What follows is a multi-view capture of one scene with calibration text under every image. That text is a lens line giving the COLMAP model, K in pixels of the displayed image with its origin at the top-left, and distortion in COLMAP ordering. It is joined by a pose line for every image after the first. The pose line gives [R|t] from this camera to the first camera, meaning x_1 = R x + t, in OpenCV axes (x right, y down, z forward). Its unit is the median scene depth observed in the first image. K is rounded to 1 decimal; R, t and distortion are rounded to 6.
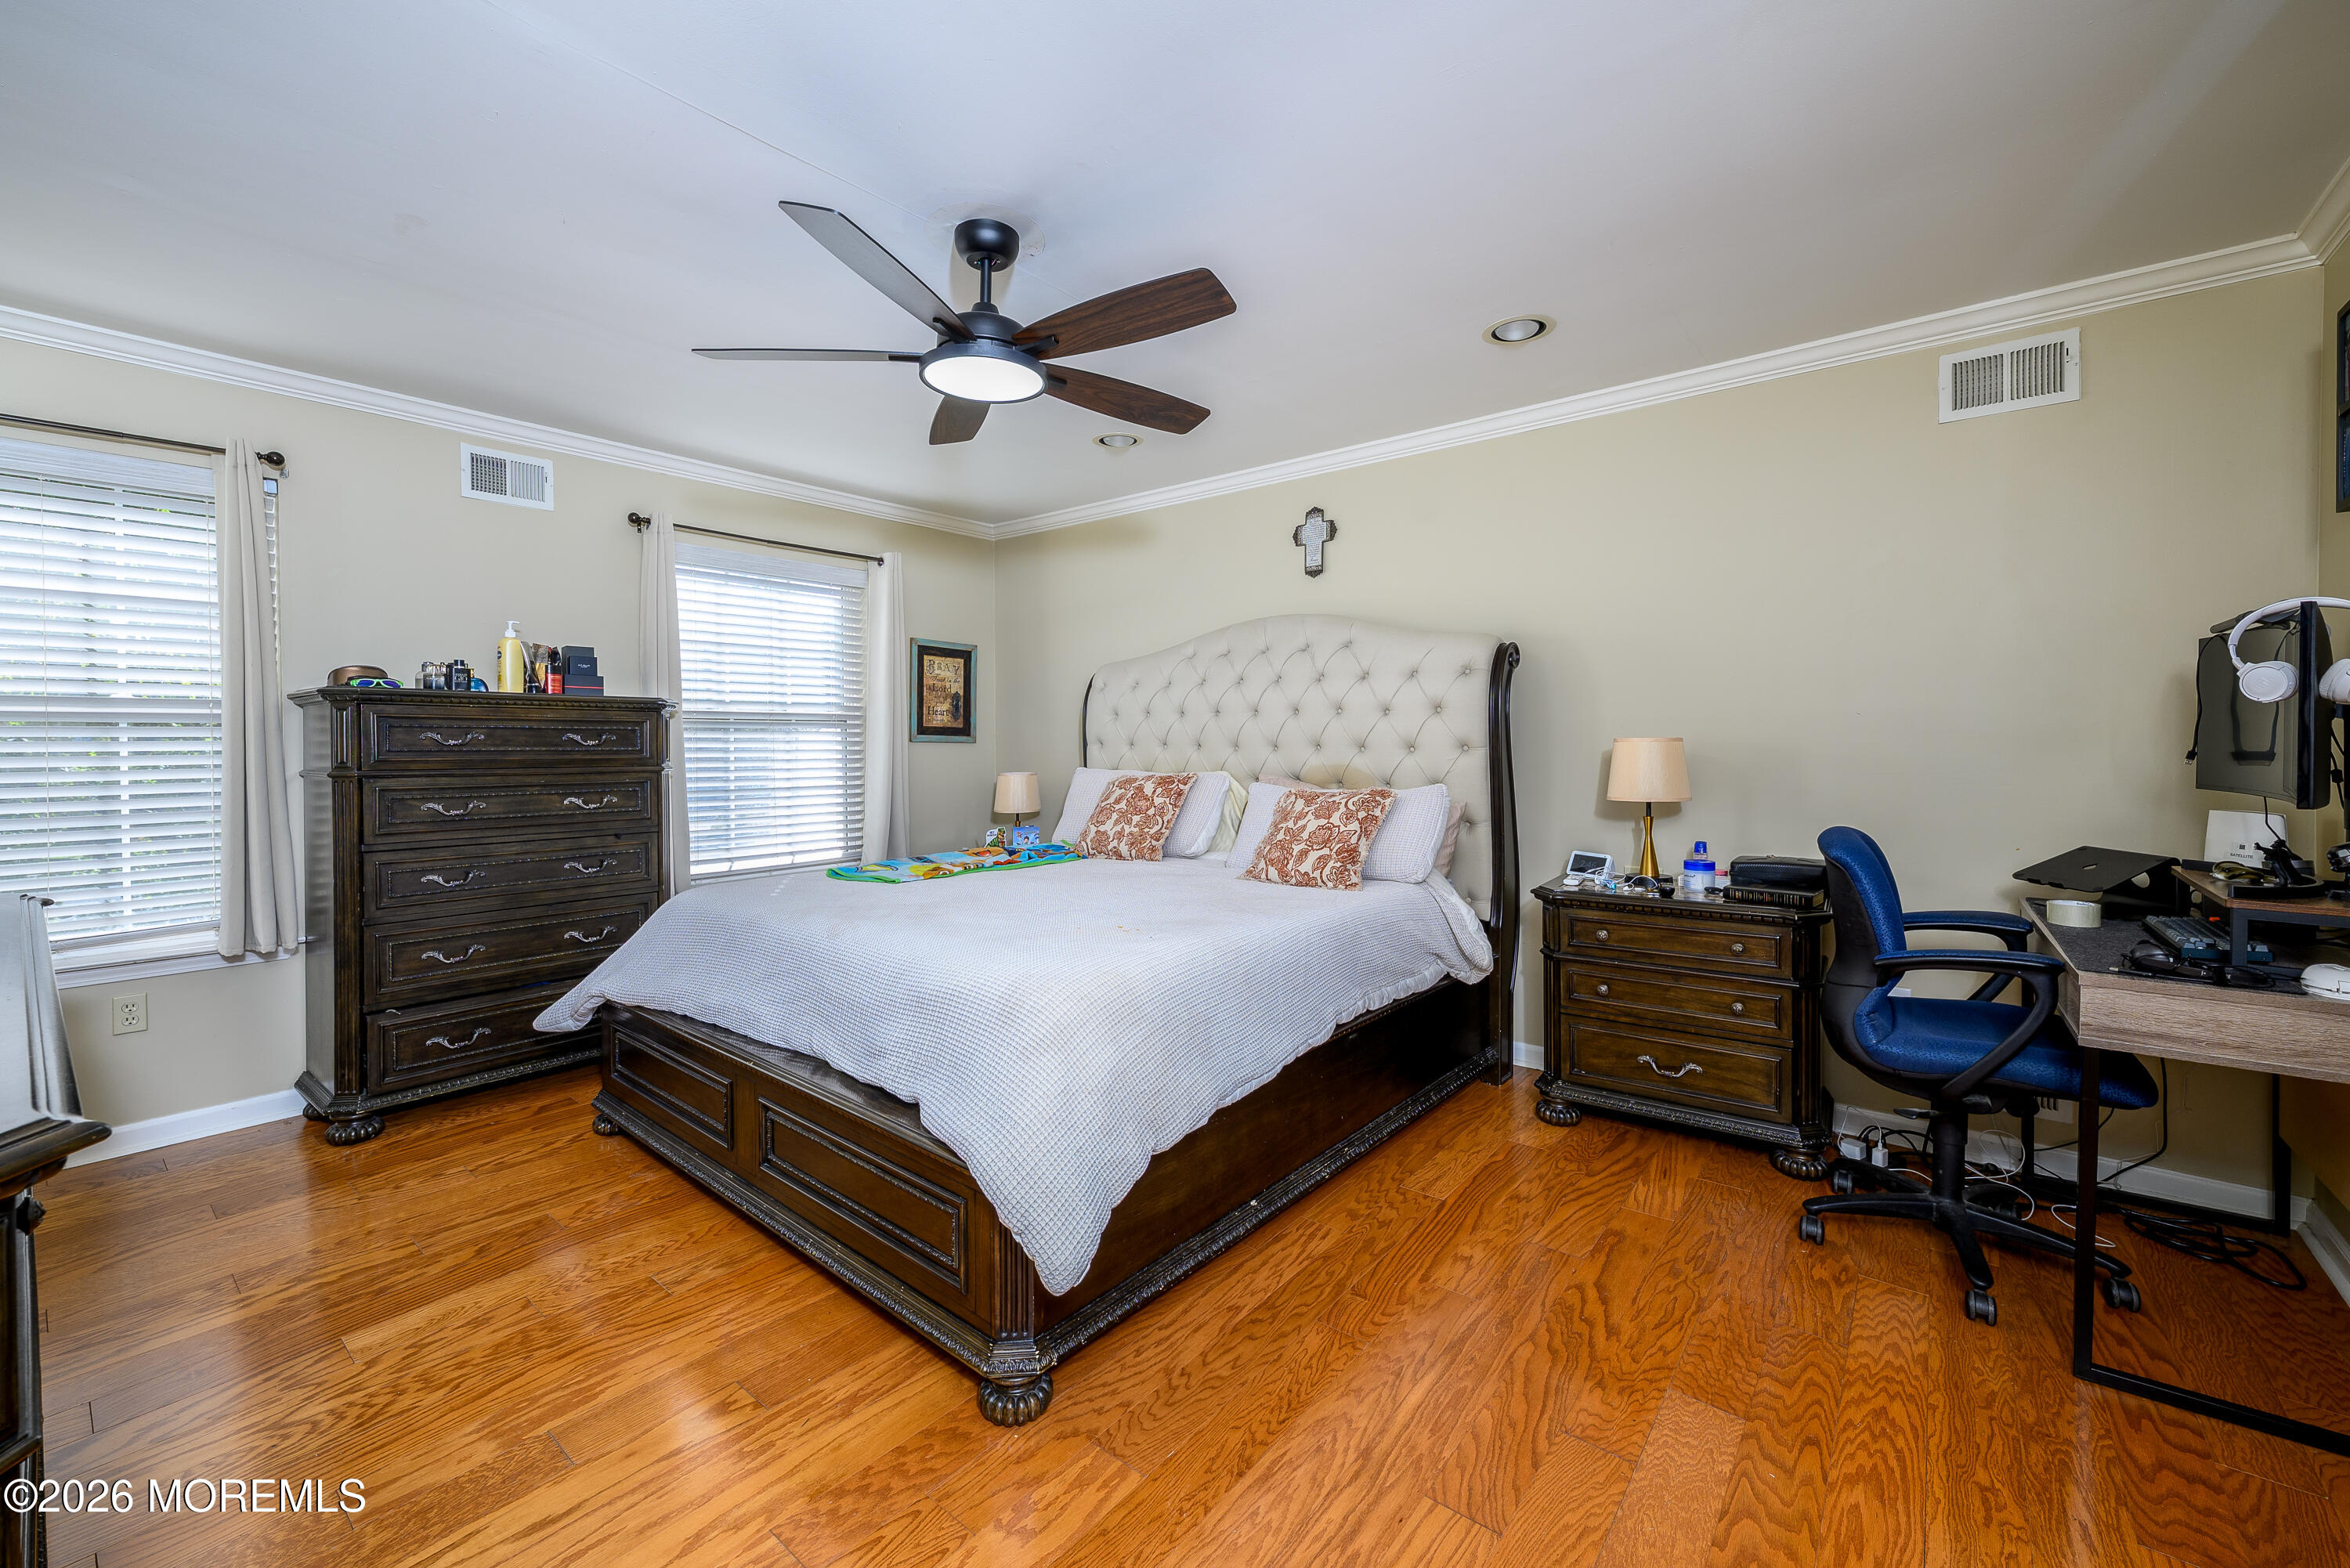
lens RADIAL K [[940.1, 0, 1177.0], [0, 940.1, 765.3], [0, 0, 1]] dist [0.001587, 0.000045]
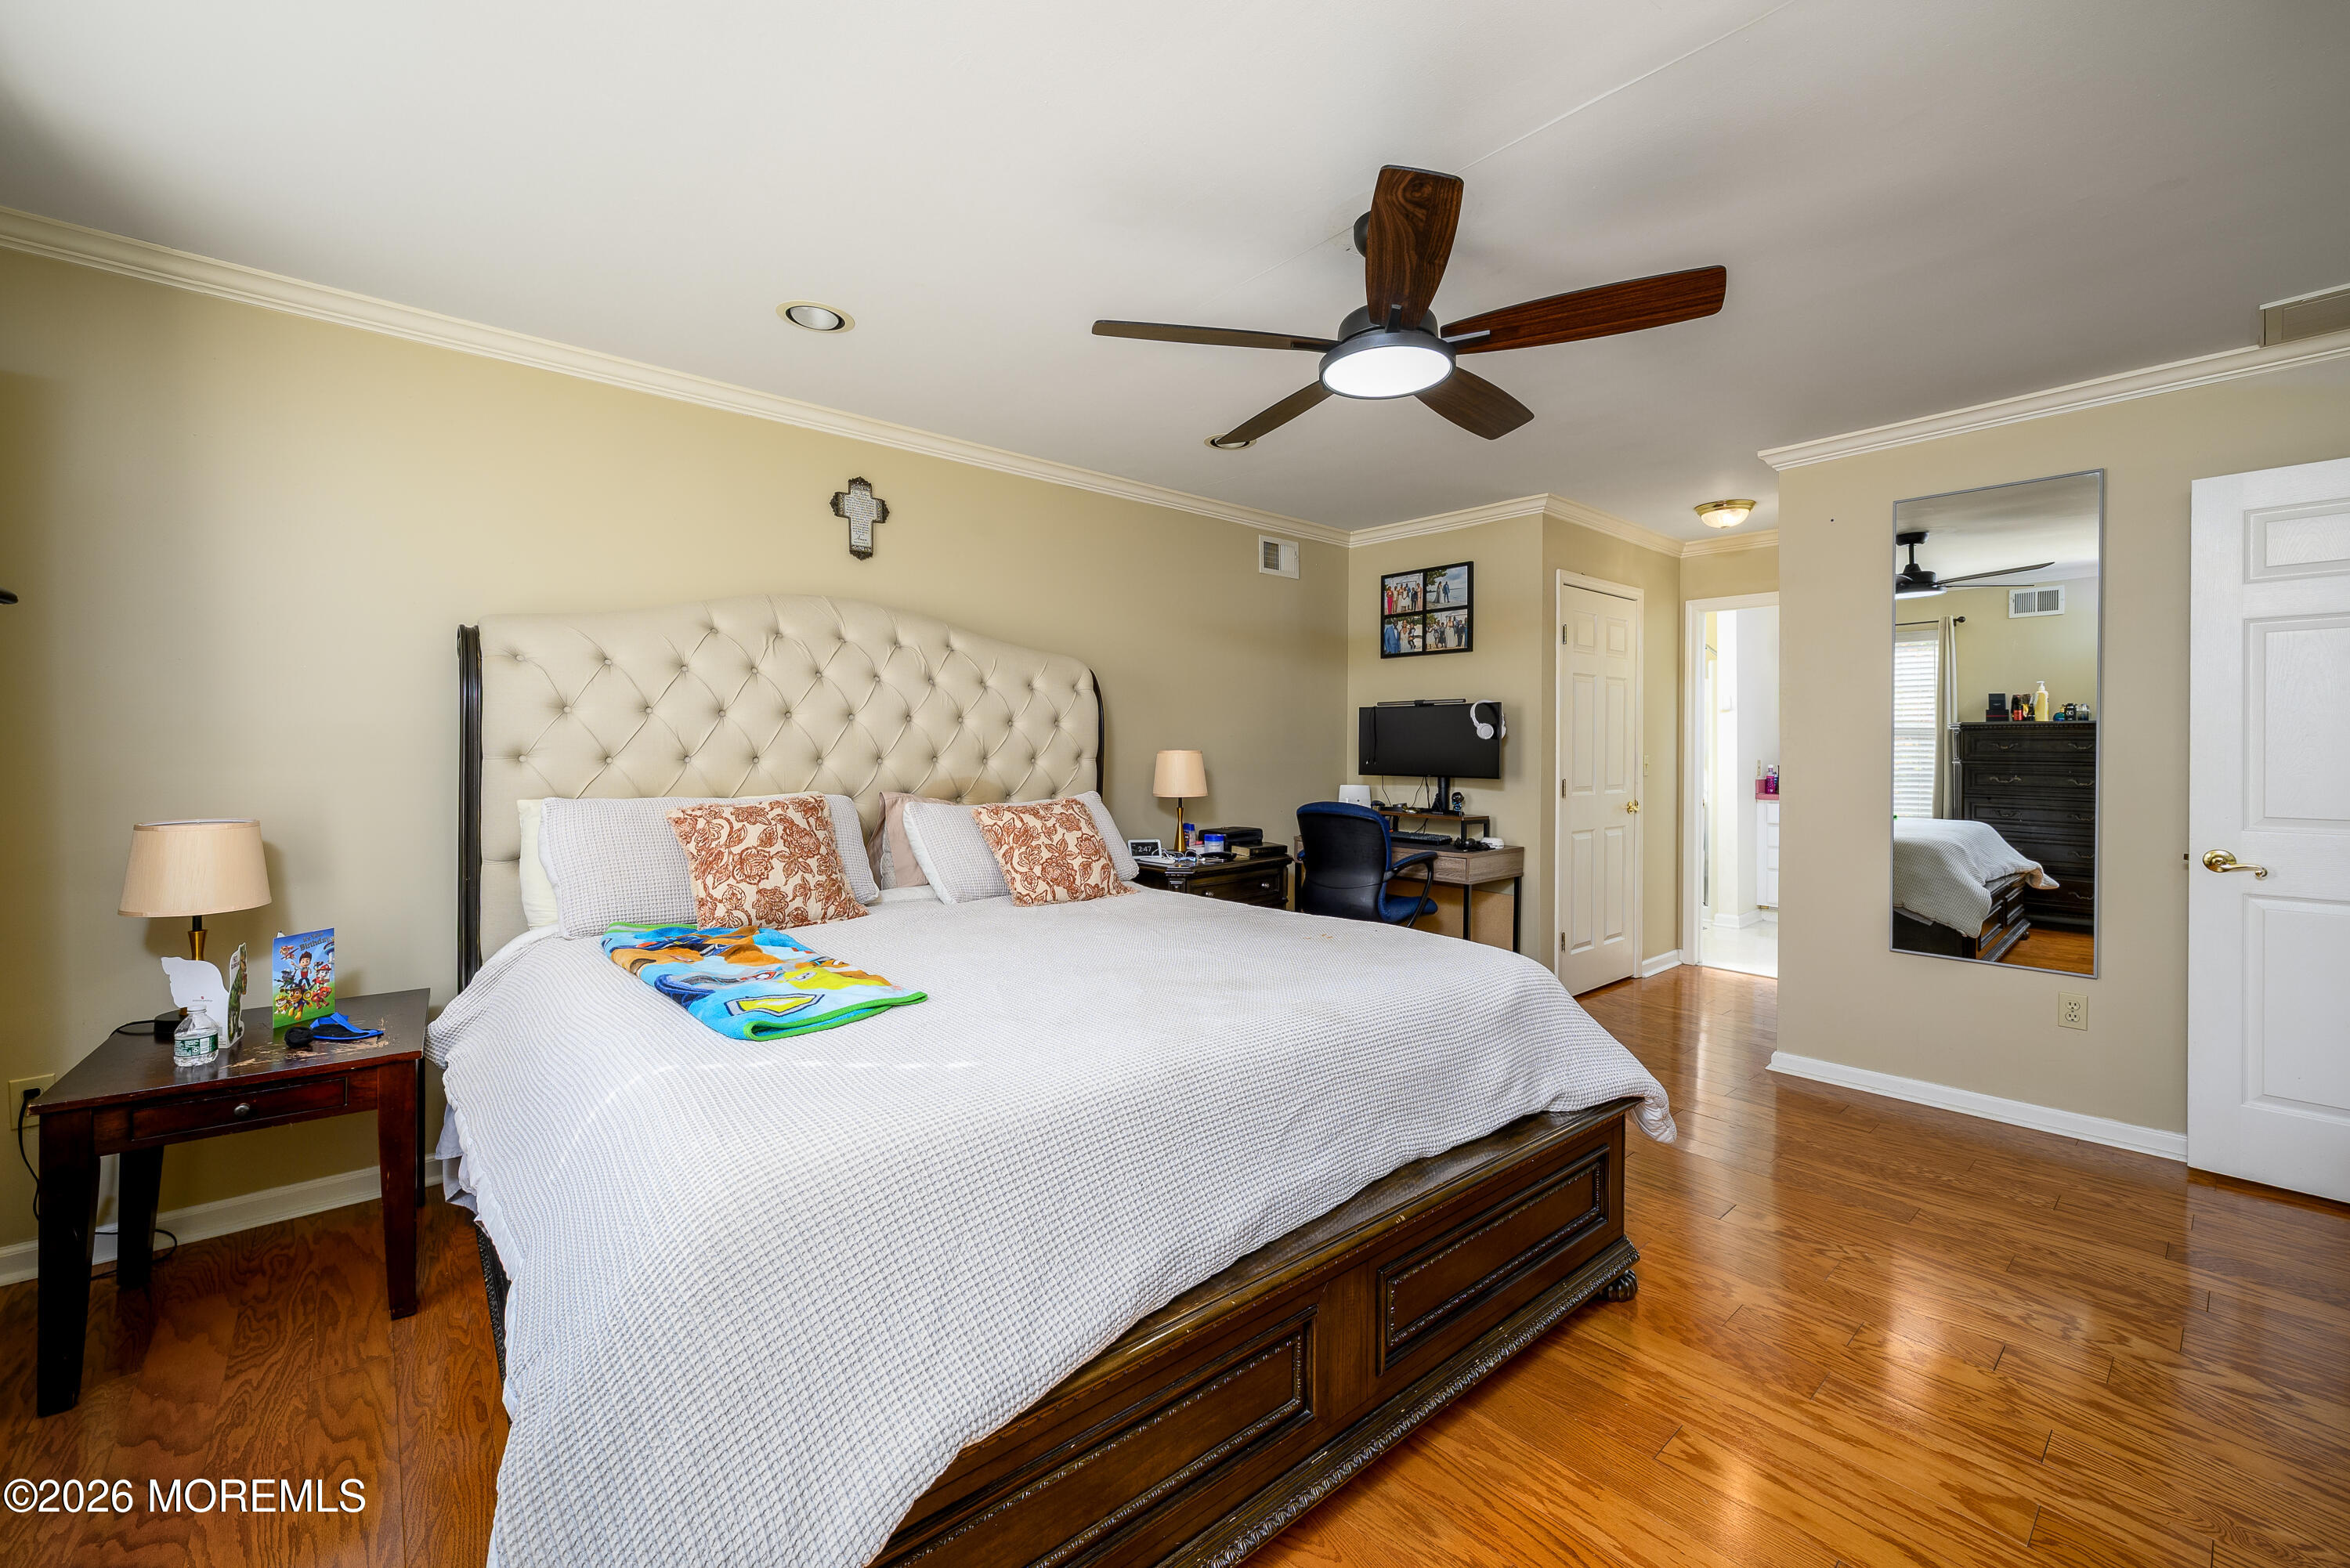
lens RADIAL K [[940.1, 0, 1179.4], [0, 940.1, 761.0], [0, 0, 1]] dist [0.001587, 0.000045]
pose [[0.174088, -0.009511, 0.984684, -0.828024], [0.021404, 0.999754, 0.005872, -0.021084], [-0.984497, 0.020054, 0.174249, 0.735490]]
